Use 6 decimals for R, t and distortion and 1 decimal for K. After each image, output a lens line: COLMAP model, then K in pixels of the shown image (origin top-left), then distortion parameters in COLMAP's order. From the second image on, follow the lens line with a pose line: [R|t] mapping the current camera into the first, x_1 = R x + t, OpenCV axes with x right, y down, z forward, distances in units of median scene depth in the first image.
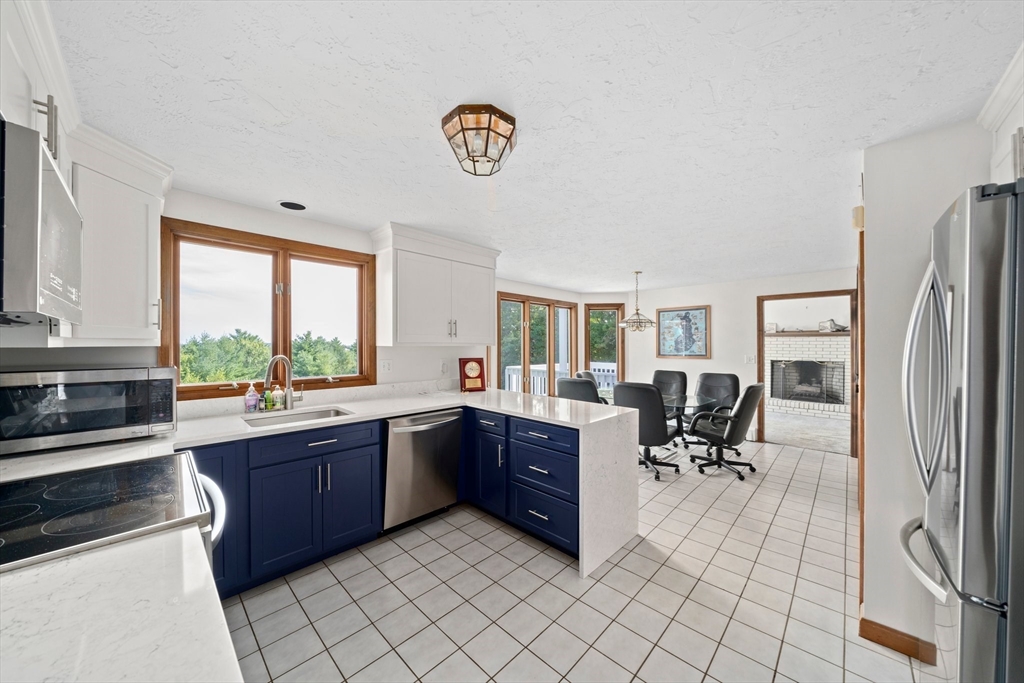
lens RADIAL K [[358.9, 0, 508.7], [0, 358.9, 341.6], [0, 0, 1]] dist [0.013491, 0.000044]
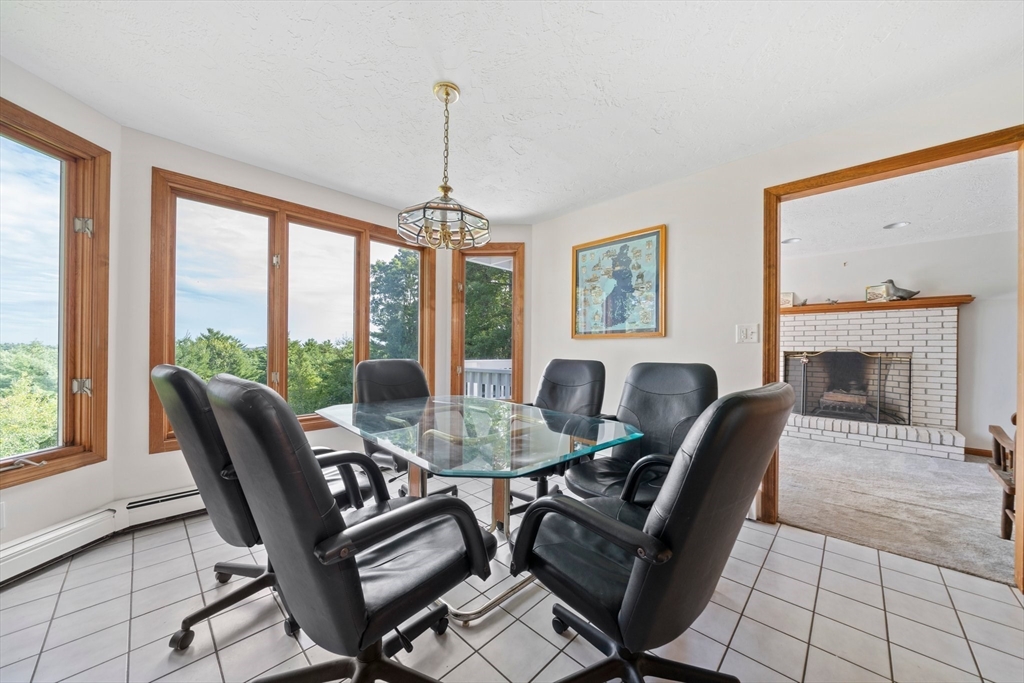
lens RADIAL K [[358.9, 0, 515.8], [0, 358.9, 347.9], [0, 0, 1]] dist [0.013491, 0.000044]
pose [[0.999974, 0.005745, 0.004460, 0.282616], [-0.005761, 0.999977, 0.003628, 0.049217], [-0.004439, -0.003654, 0.999983, 0.411431]]
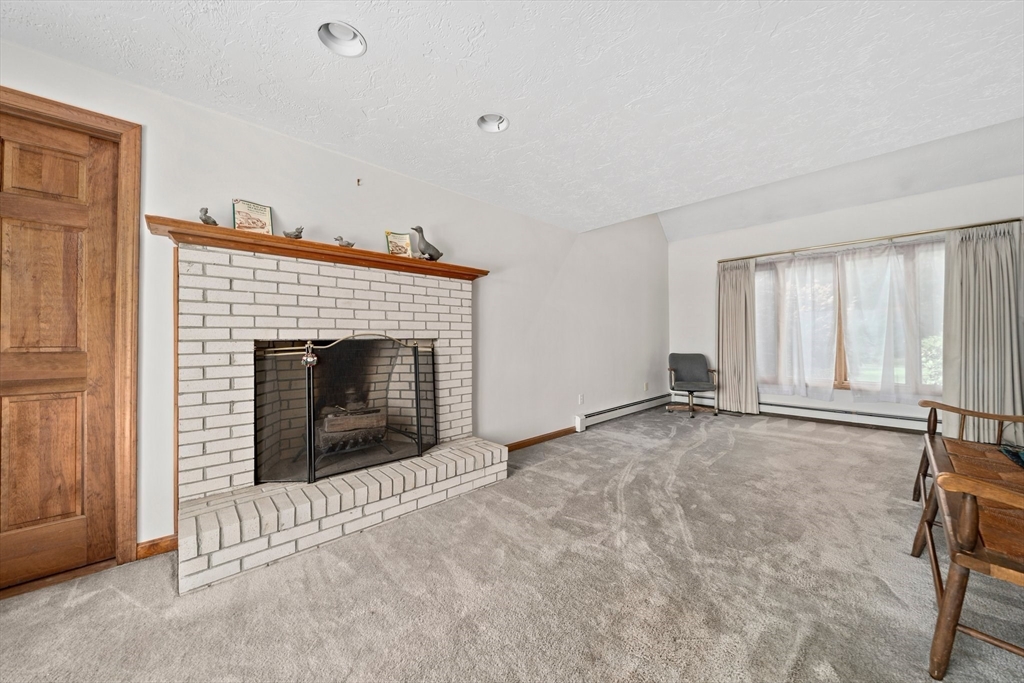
lens RADIAL K [[358.9, 0, 515.0], [0, 358.9, 338.0], [0, 0, 1]] dist [0.013491, 0.000044]
pose [[0.043547, -0.000241, 0.999051, 0.517039], [0.001279, 0.999999, 0.000186, 0.053879], [-0.999051, 0.001270, 0.043547, 0.877269]]
